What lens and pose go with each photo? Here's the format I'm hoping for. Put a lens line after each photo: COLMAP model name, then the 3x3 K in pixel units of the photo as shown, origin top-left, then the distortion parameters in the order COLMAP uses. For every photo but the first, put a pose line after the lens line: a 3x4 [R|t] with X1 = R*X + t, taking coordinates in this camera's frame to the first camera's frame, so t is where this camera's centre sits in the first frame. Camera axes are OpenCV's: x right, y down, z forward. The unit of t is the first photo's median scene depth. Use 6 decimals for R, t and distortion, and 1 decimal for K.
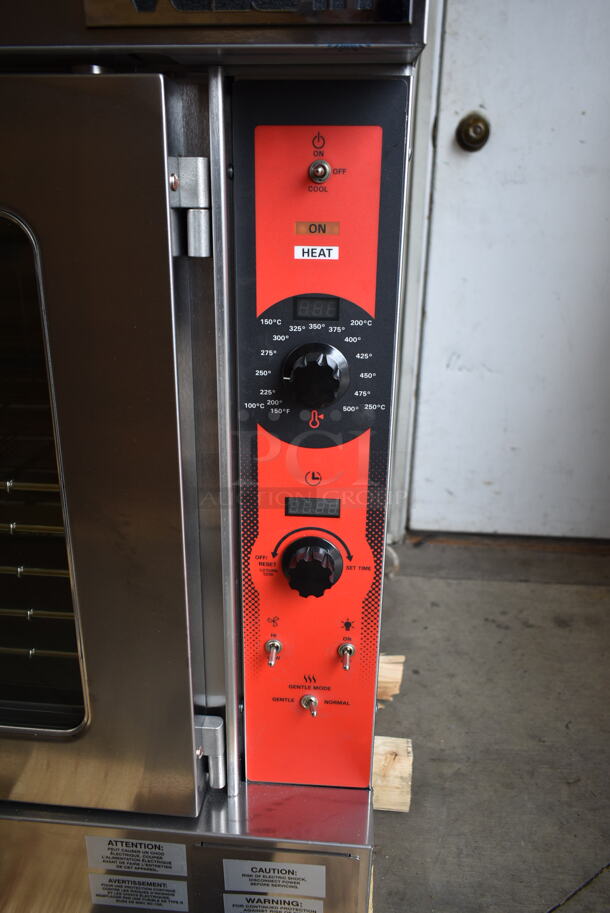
lens RADIAL K [[695.7, 0, 305.1], [0, 695.7, 455.4], [0, 0, 1]] dist [-0.016719, 0.012141]
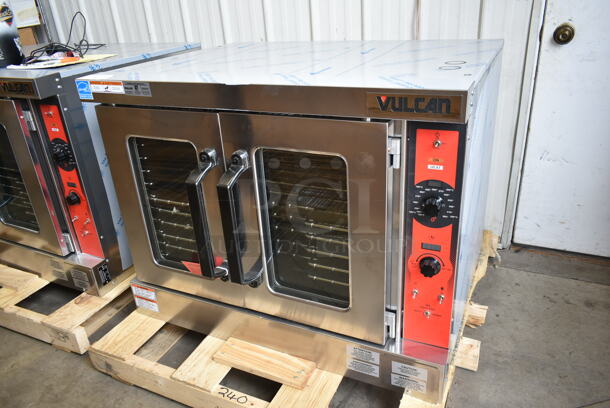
lens RADIAL K [[464.8, 0, 305.0], [0, 464.8, 203.6], [0, 0, 1]] dist [-0.016719, 0.012141]
pose [[0.929794, 0.085291, -0.358062, 0.176043], [-0.050921, 0.993235, 0.104363, -0.246655], [0.364541, -0.078804, 0.927847, -0.853055]]
